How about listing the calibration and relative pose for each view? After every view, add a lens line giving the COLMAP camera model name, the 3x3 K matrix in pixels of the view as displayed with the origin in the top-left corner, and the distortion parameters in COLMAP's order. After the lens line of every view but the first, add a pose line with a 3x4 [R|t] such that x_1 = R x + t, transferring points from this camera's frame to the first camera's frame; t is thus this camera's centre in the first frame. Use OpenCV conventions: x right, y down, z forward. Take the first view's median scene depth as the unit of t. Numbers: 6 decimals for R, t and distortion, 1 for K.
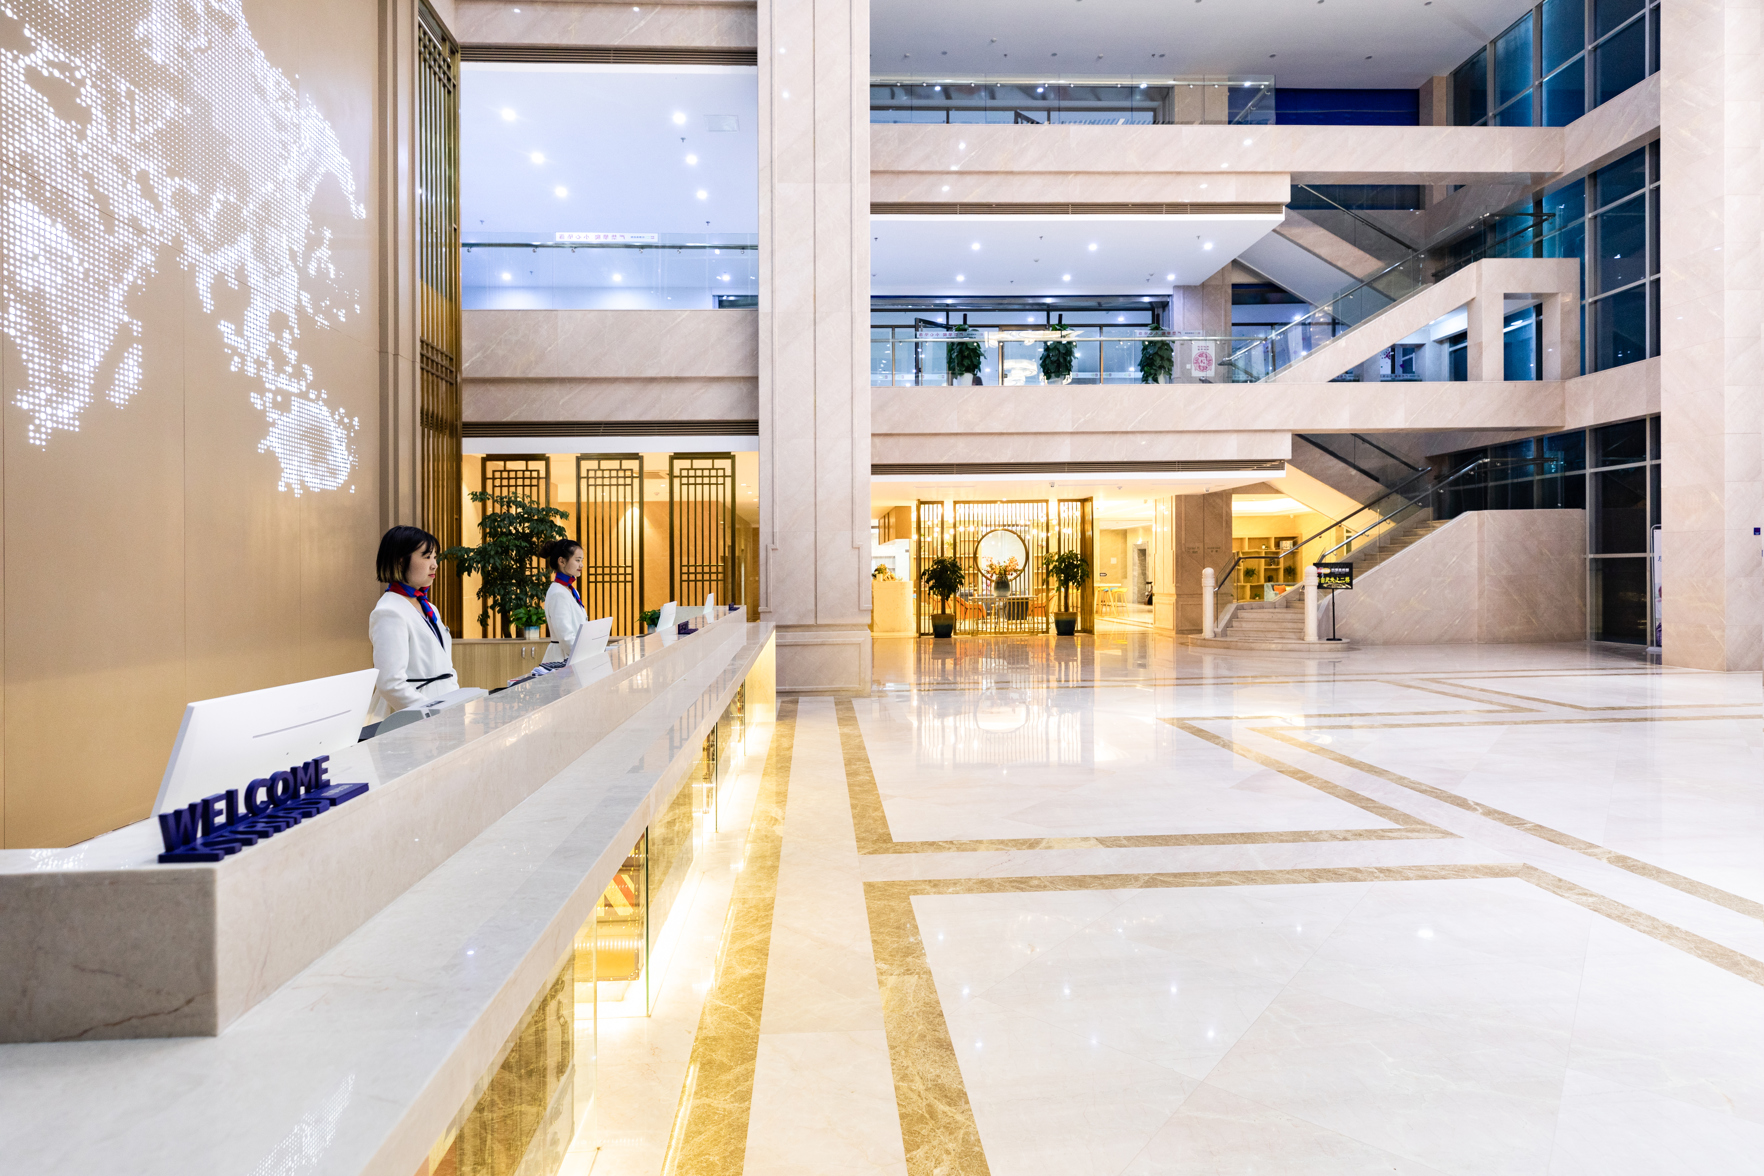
lens RADIAL K [[885.6, 0, 875.6], [0, 885.6, 502.8], [0, 0, 1]] dist [0.021352, 0.000806]
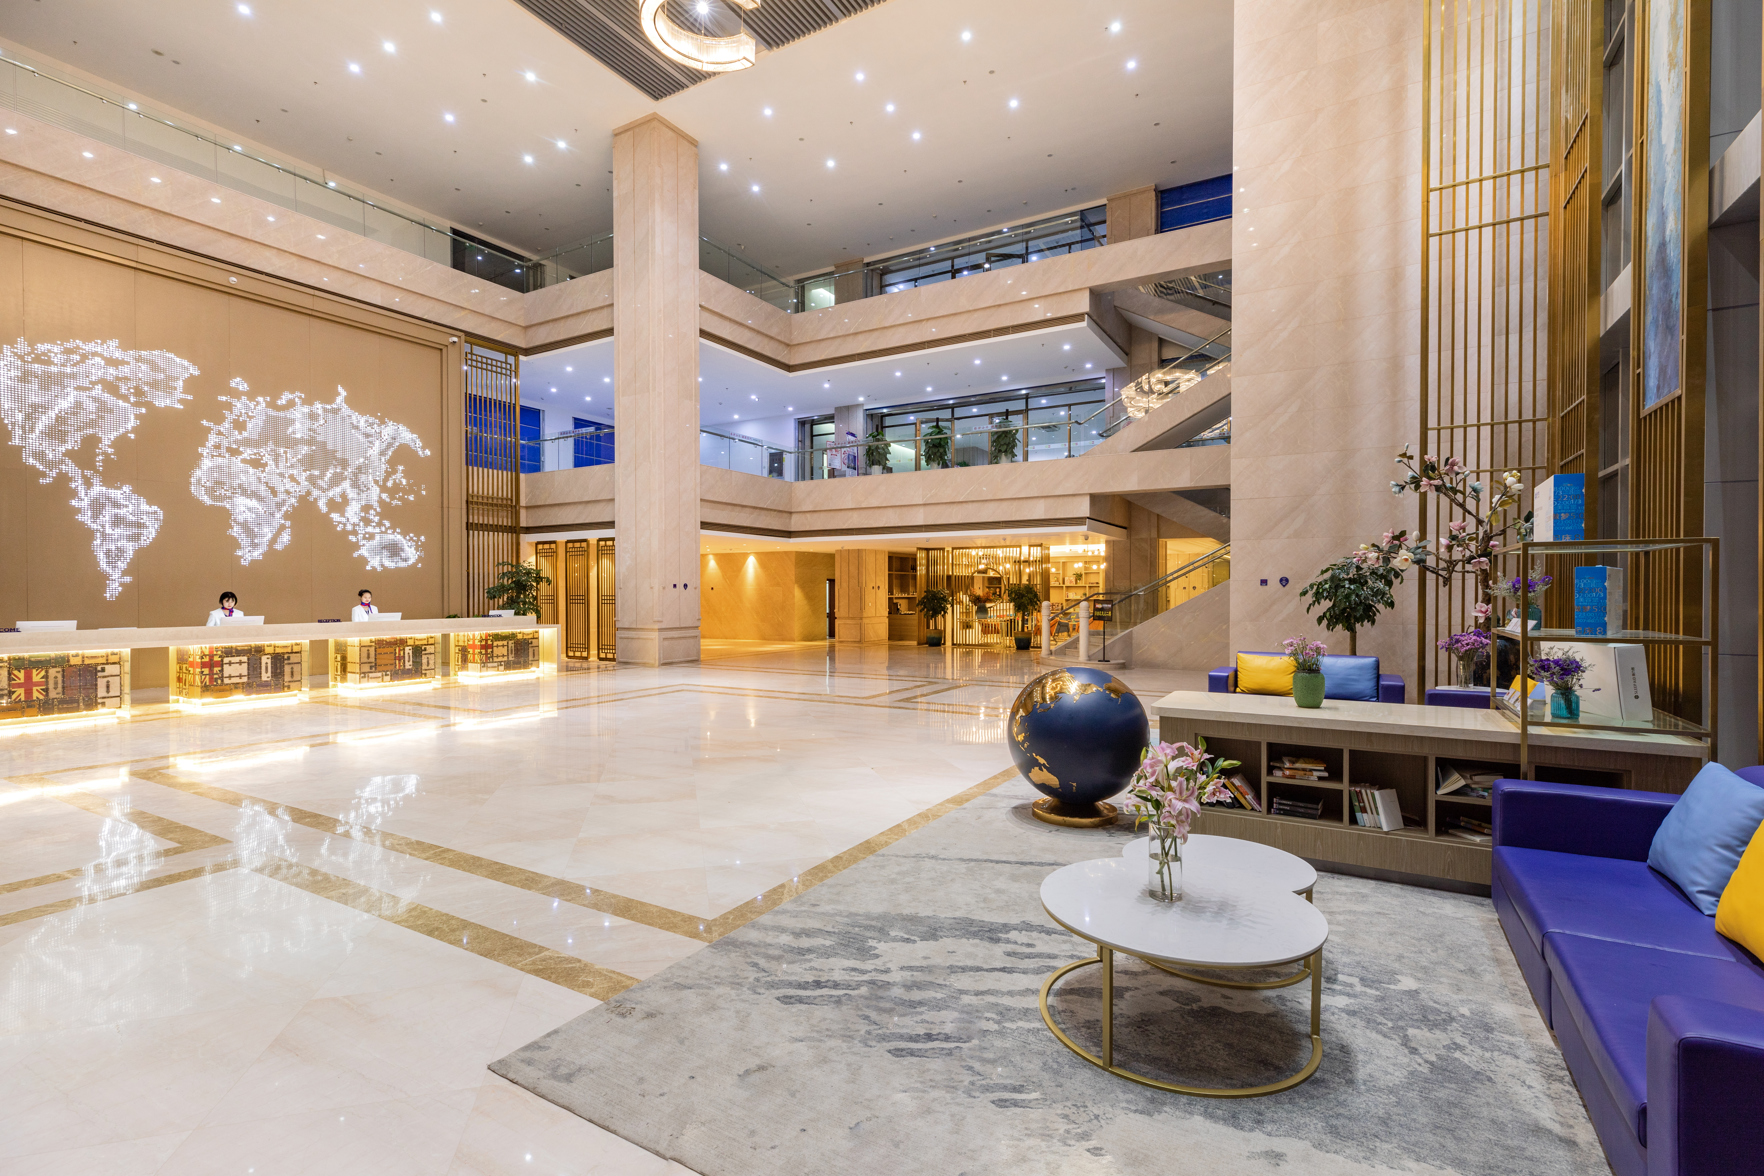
lens RADIAL K [[787.4, 0, 927.3], [0, 787.4, 537.7], [0, 0, 1]] dist [0.001605, 0.000028]
pose [[0.852024, -0.018459, -0.523177, 1.815913], [0.026985, 0.999598, 0.008678, -0.074497], [0.522807, -0.021512, 0.852180, -0.147456]]
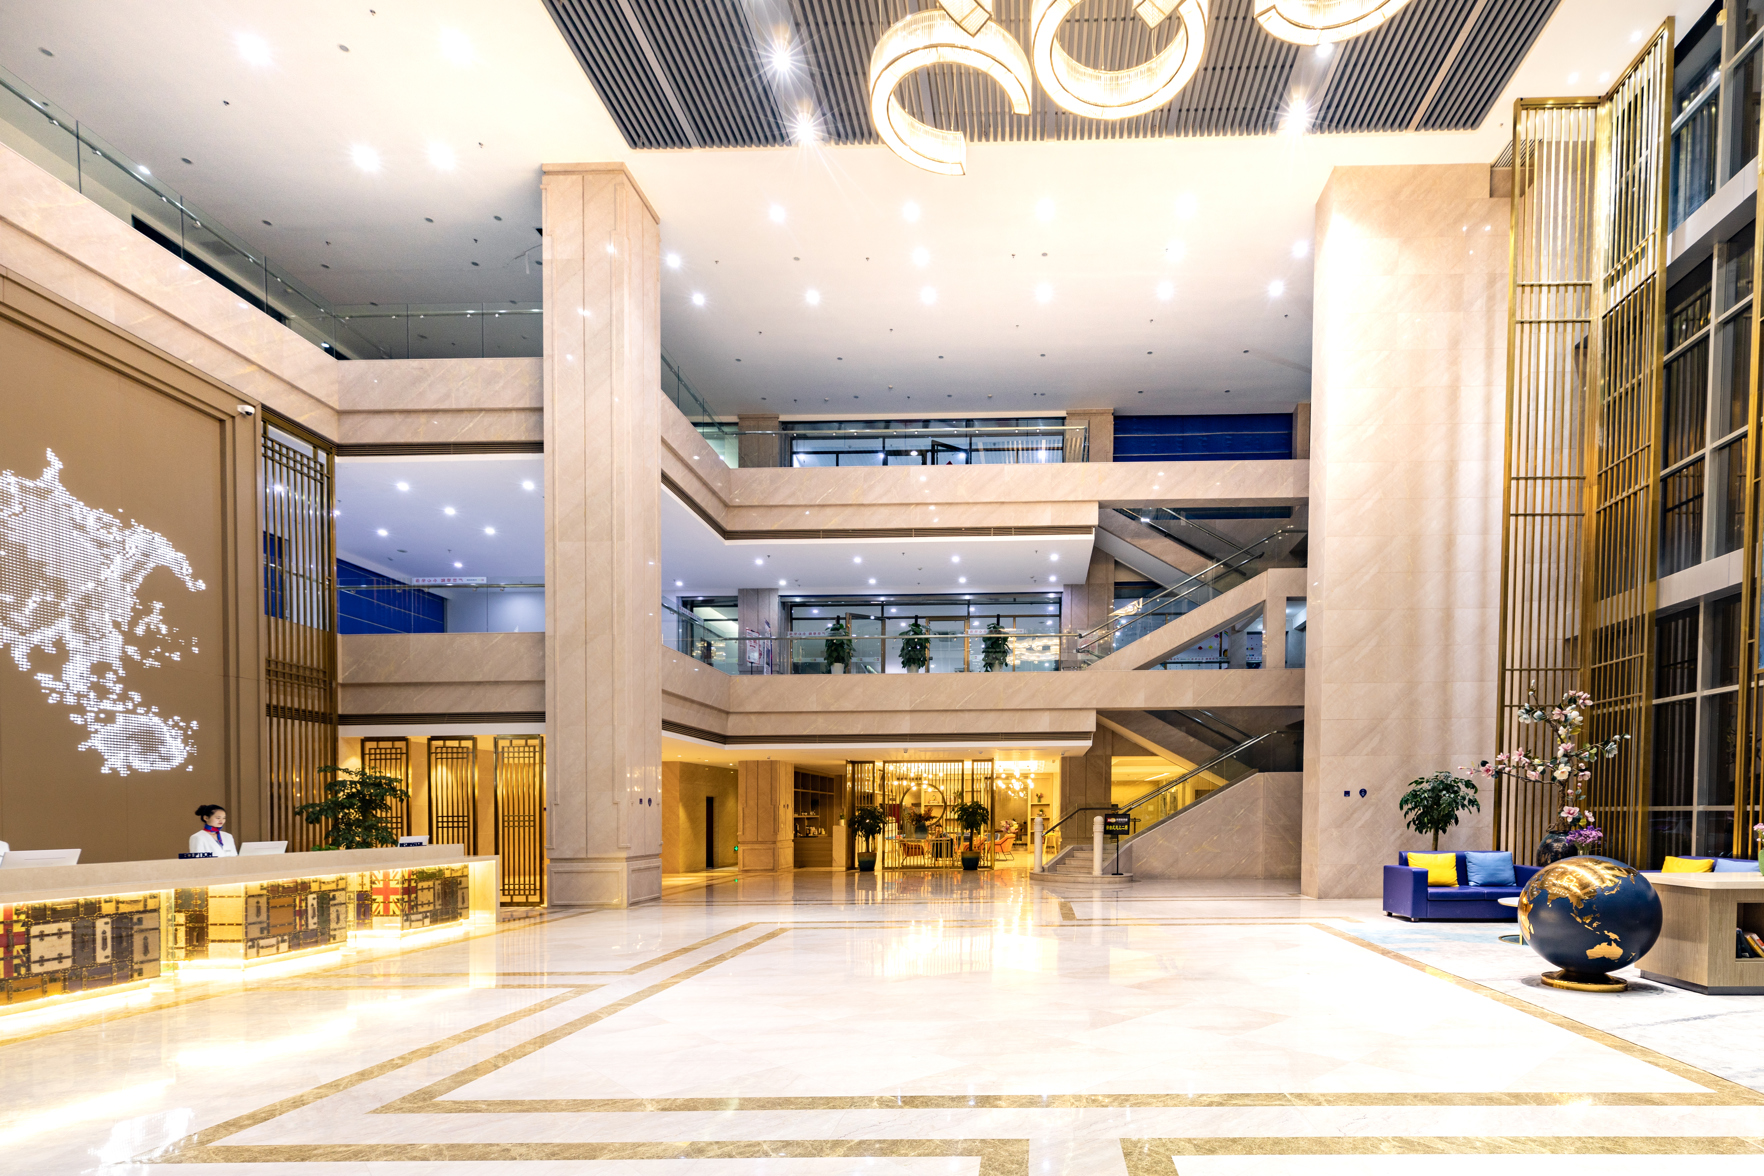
lens RADIAL K [[828.1, 0, 1050.6], [0, 828.1, 778.4], [0, 0, 1]] dist [-0.002980, 0.000287]
pose [[0.998955, 0.005014, -0.045426, 0.976997], [-0.003306, 0.999288, 0.037591, -0.056731], [0.045582, -0.037402, 0.998260, -0.365604]]
